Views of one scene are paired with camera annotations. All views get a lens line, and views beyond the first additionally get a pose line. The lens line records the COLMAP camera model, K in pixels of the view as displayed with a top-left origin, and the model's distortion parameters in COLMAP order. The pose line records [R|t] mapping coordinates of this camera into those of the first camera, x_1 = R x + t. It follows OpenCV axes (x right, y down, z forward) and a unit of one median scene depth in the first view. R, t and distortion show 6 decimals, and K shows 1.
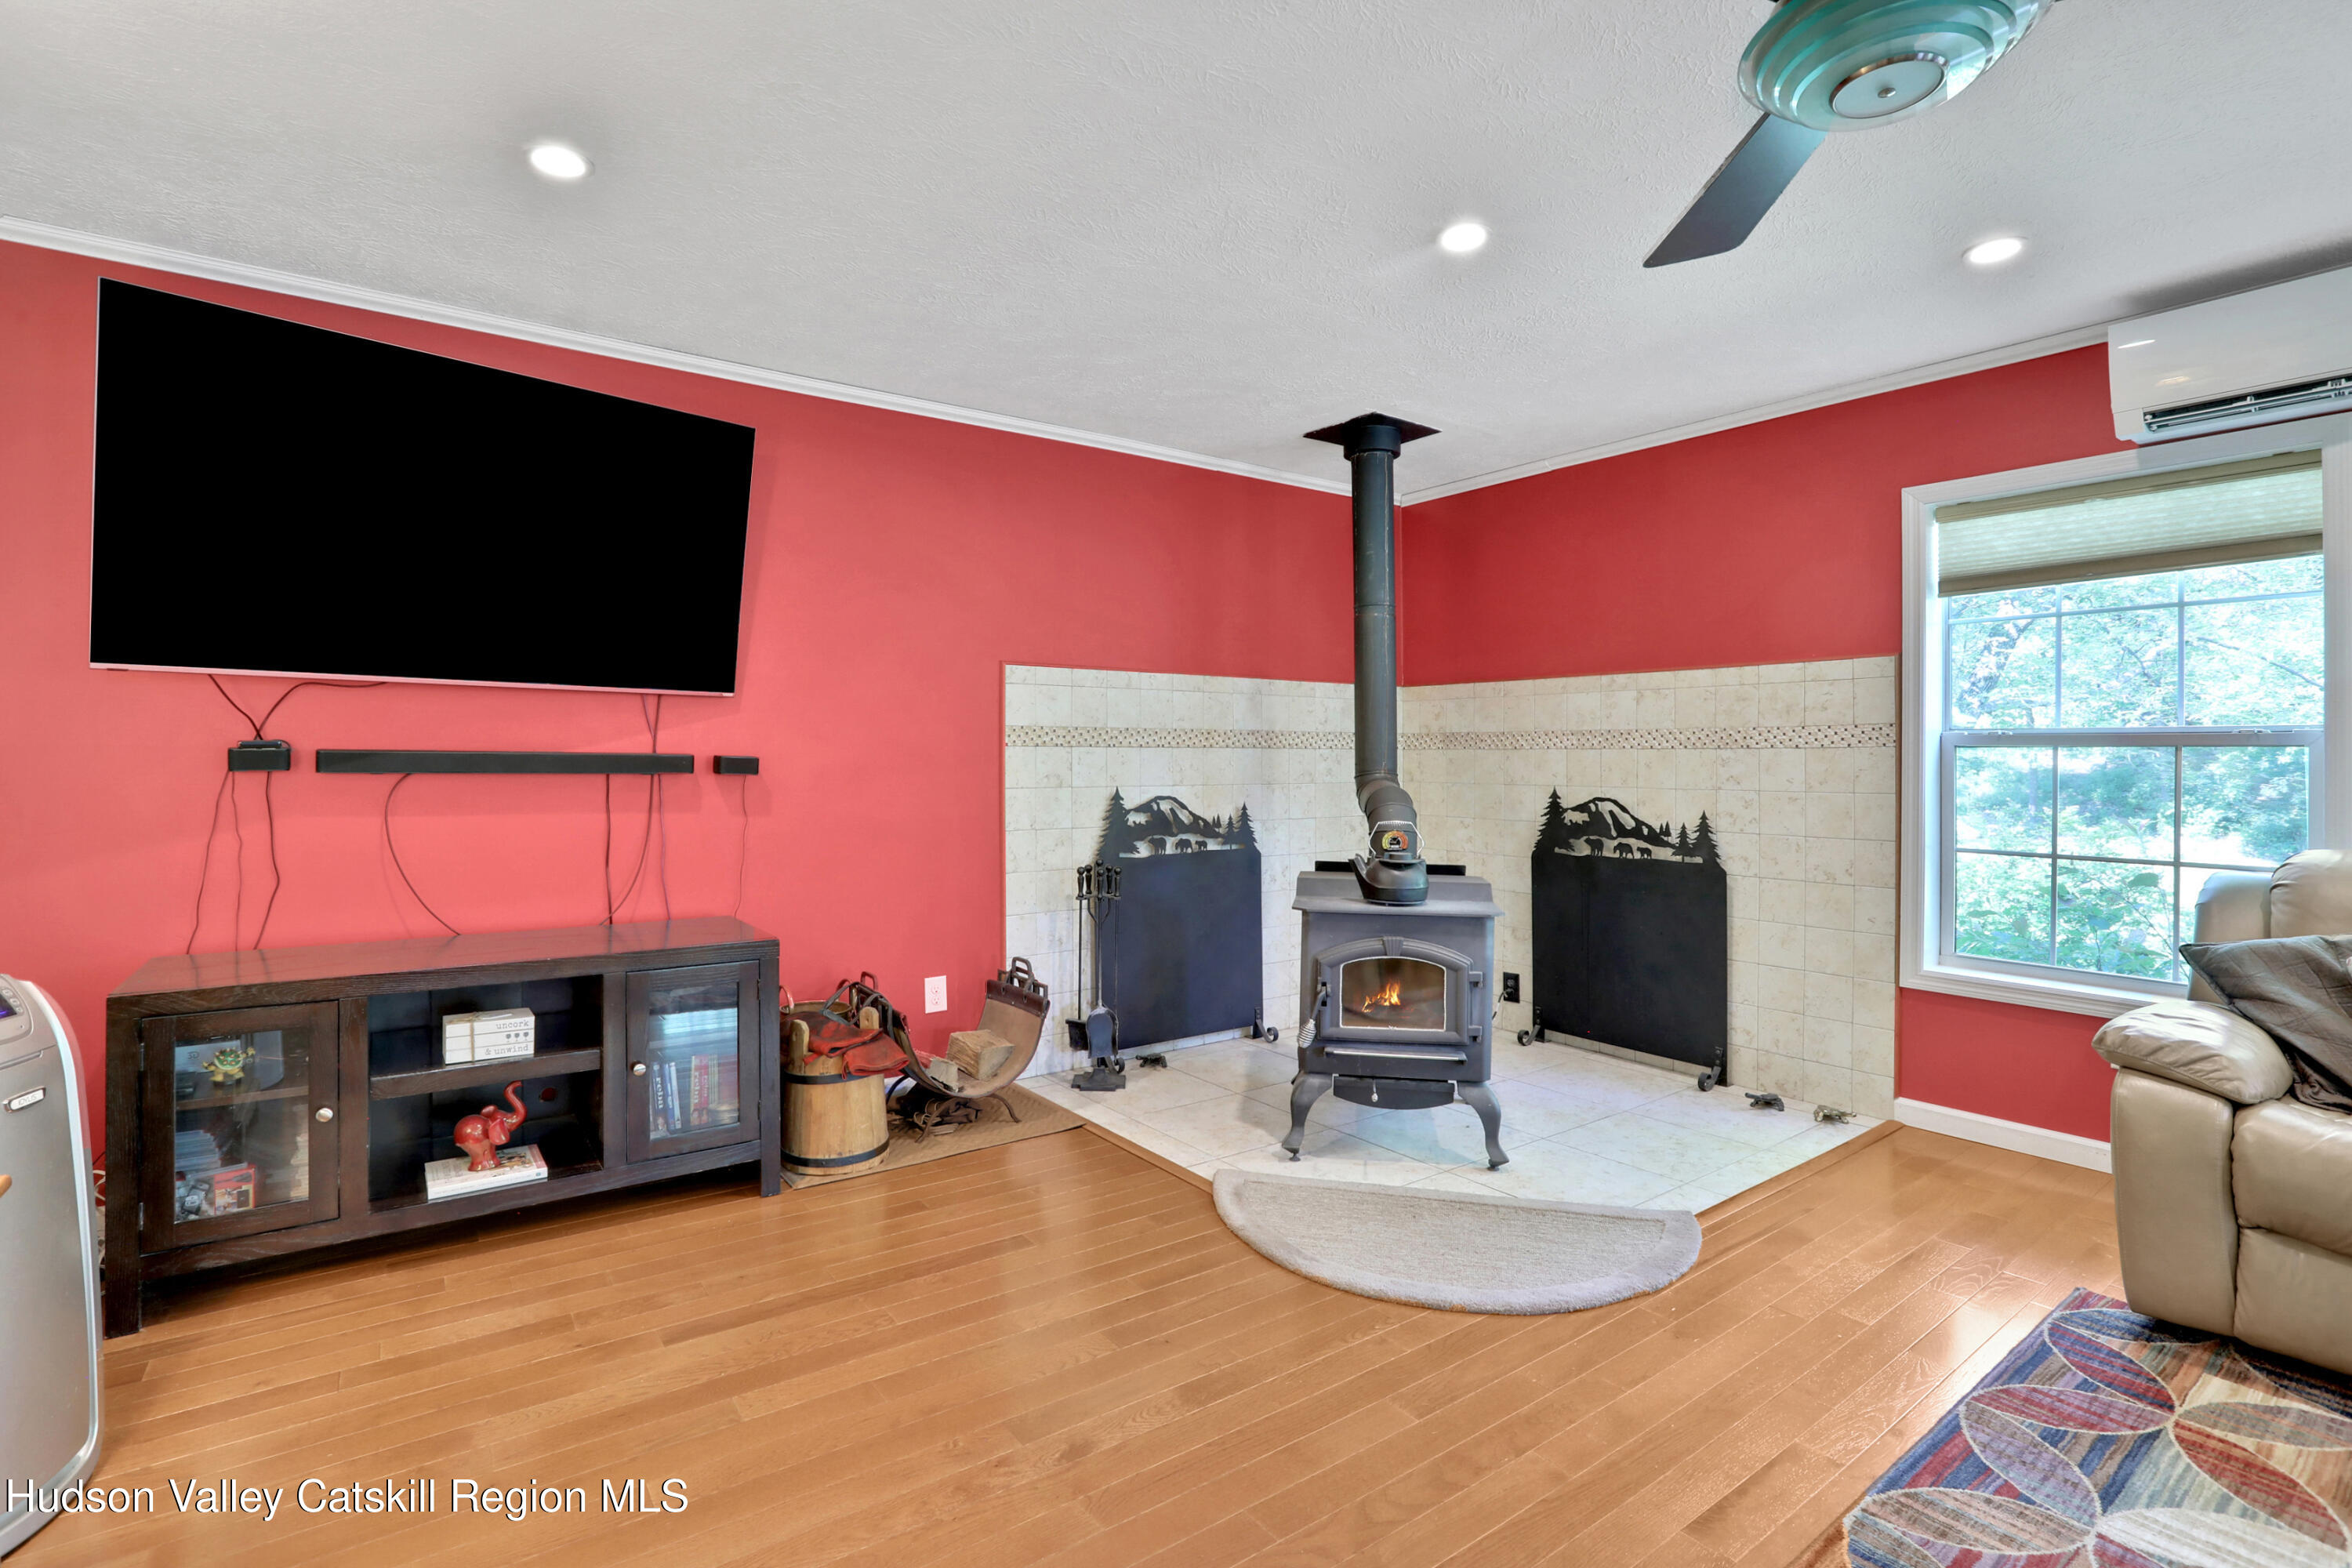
lens RADIAL K [[1074.7, 0, 1170.1], [0, 1074.7, 770.1], [0, 0, 1]] dist [-0.031361, 0.001304]
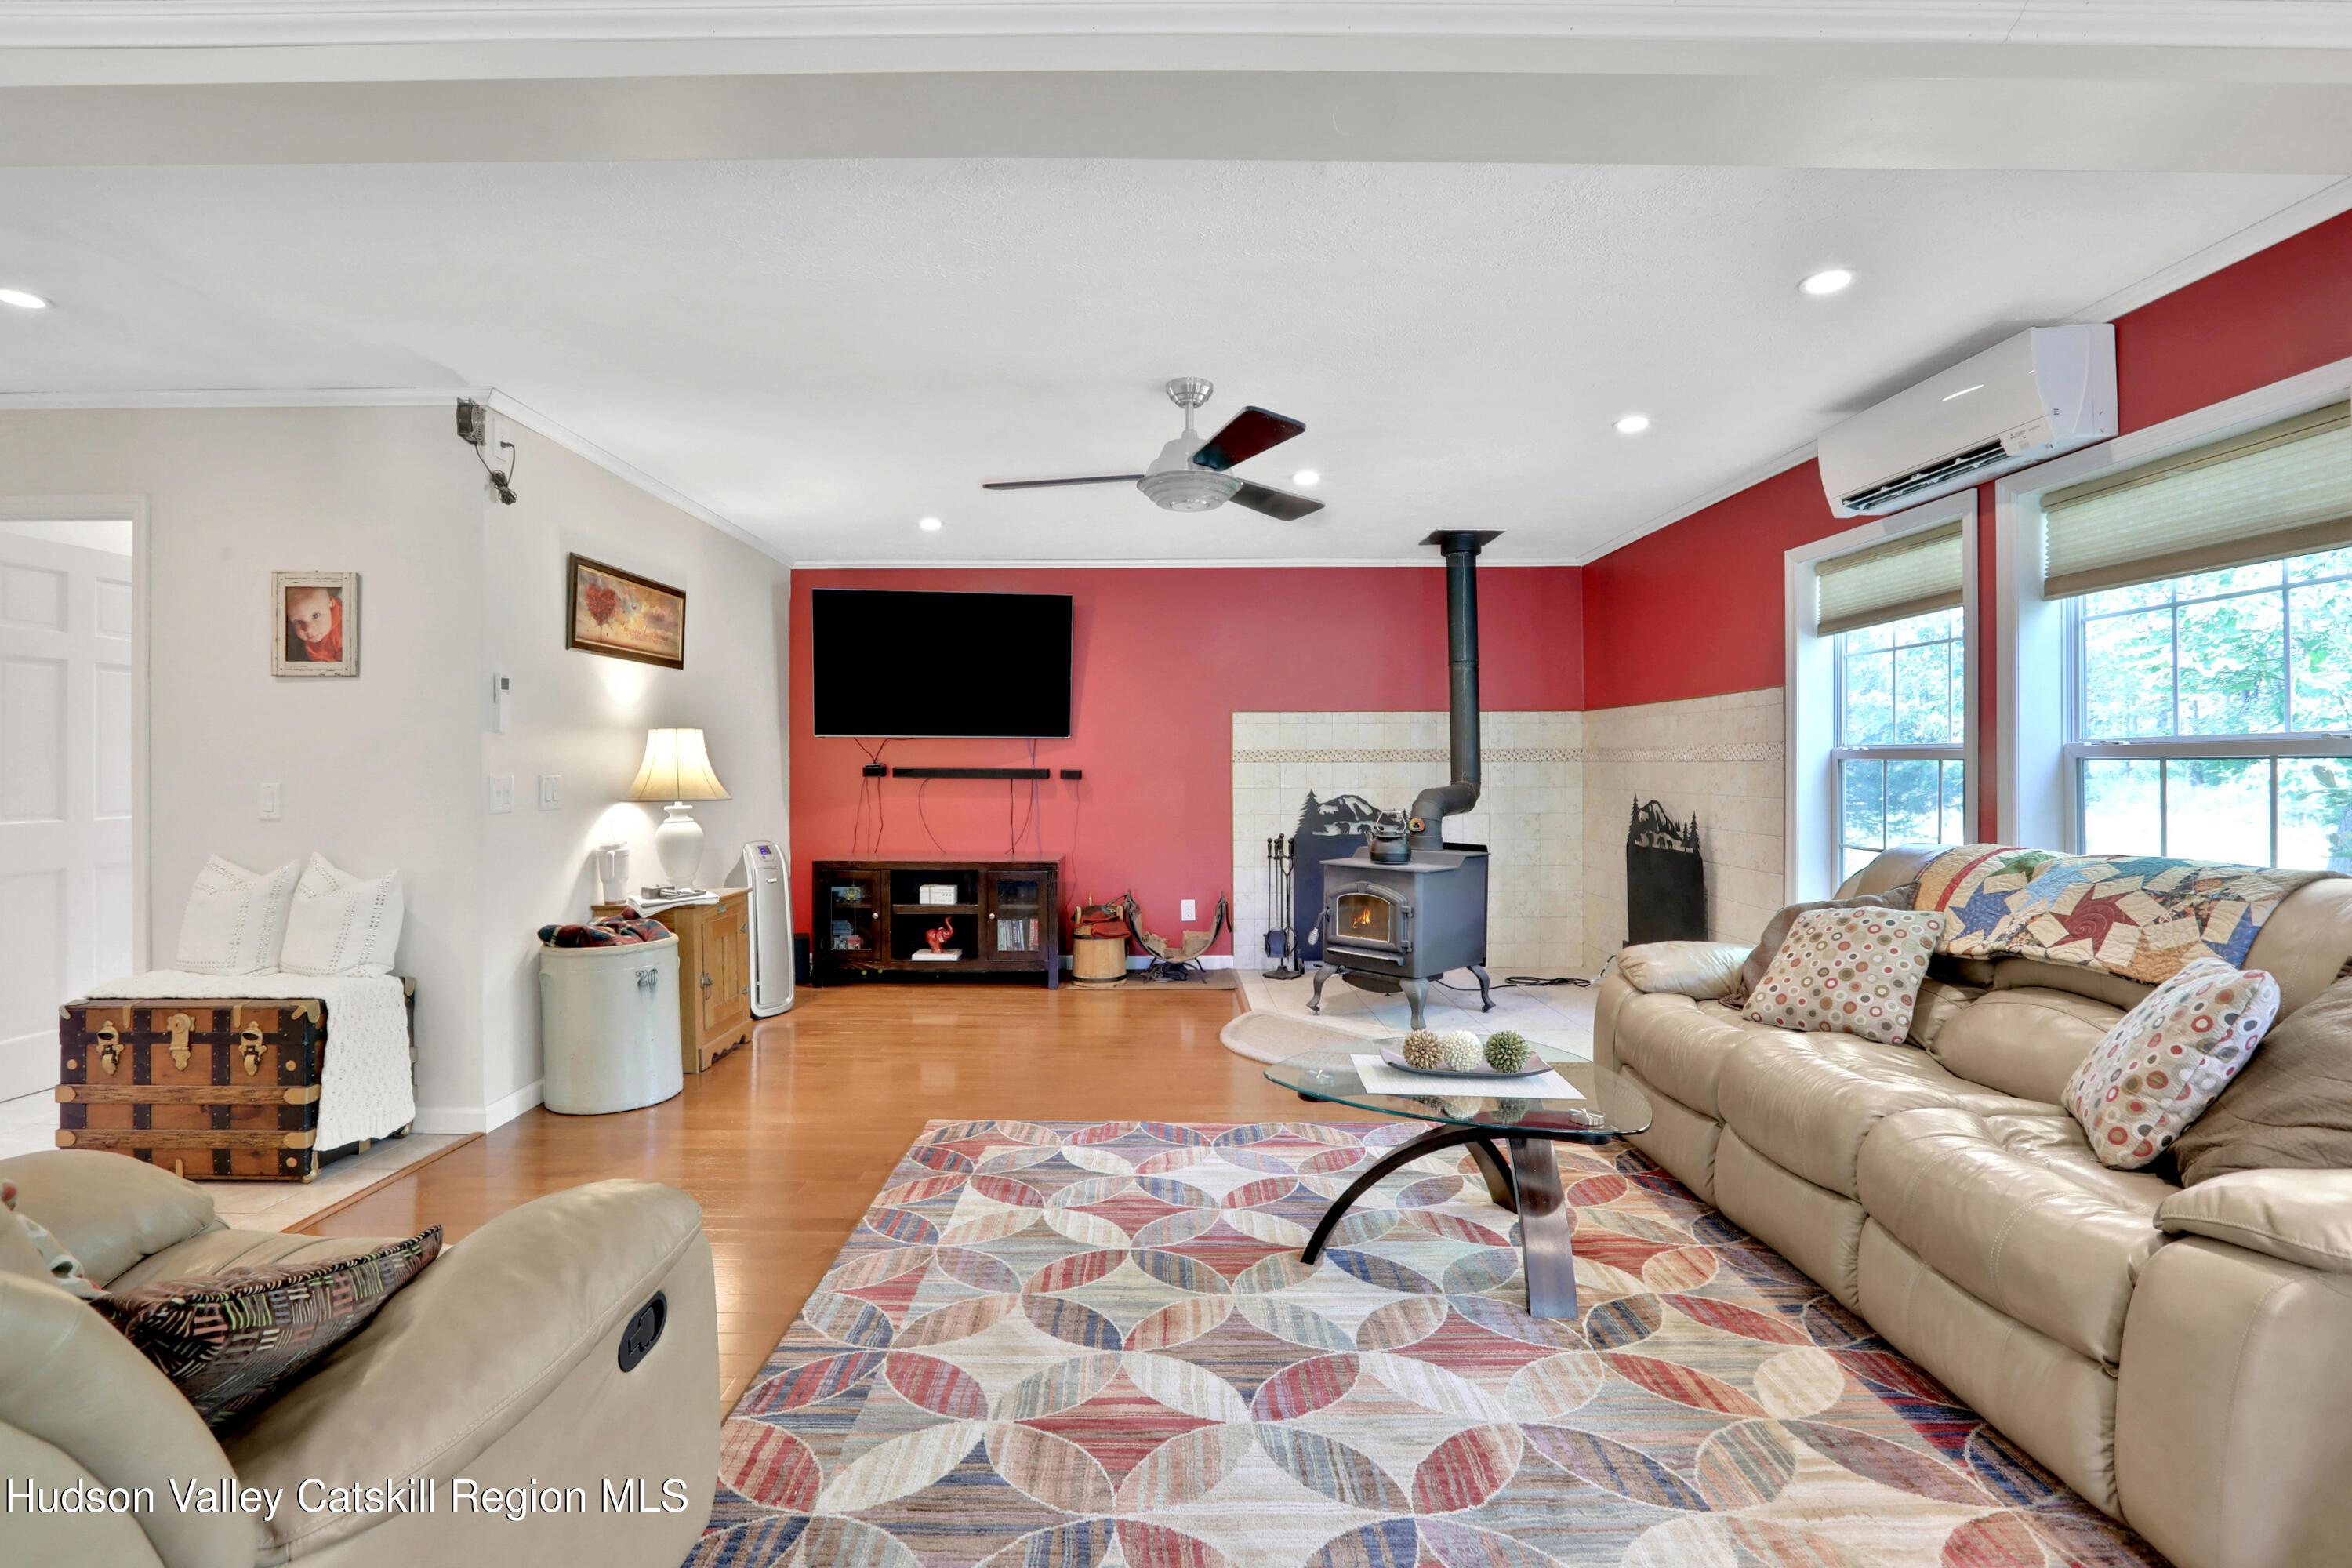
lens RADIAL K [[1074.7, 0, 1182.4], [0, 1074.7, 779.0], [0, 0, 1]] dist [-0.031361, 0.001304]
pose [[0.813616, 0.002983, -0.581394, 0.869878], [-0.000883, 0.999992, 0.003896, -0.004450], [0.581401, -0.002657, 0.813613, -0.439204]]
